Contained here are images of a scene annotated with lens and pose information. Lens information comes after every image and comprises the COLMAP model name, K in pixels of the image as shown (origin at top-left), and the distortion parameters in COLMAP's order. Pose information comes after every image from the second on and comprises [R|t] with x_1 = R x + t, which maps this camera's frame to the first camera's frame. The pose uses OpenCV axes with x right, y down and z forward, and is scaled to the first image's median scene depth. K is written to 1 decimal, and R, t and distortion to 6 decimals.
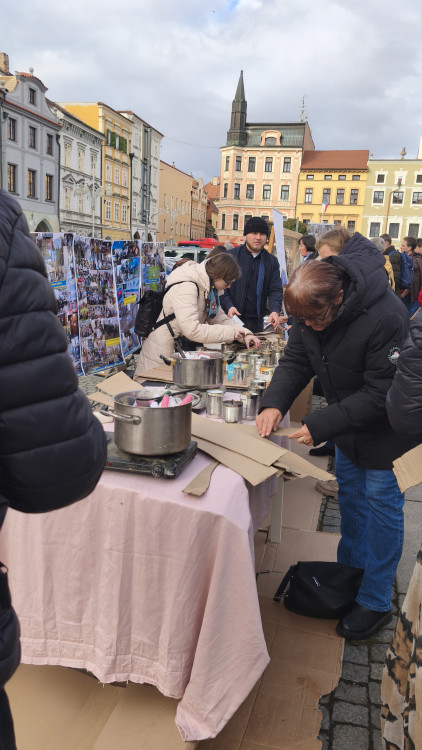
lens RADIAL K [[591.5, 0, 208.7], [0, 591.5, 374.4], [0, 0, 1]] dist [0.030225, 0.031660]
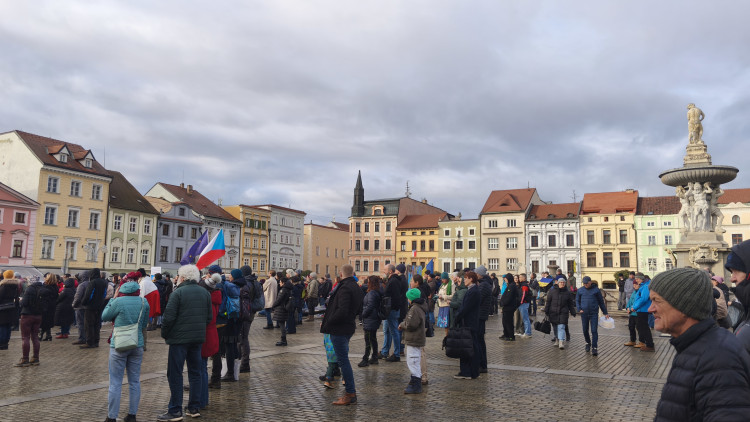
lens RADIAL K [[591.5, 0, 376.2], [0, 591.5, 211.3], [0, 0, 1]] dist [0.030225, 0.031660]
pose [[0.973183, -0.064108, -0.220918, 0.428015], [-0.011855, 0.945128, -0.326486, 0.087344], [0.229726, 0.320350, 0.919022, -0.356377]]
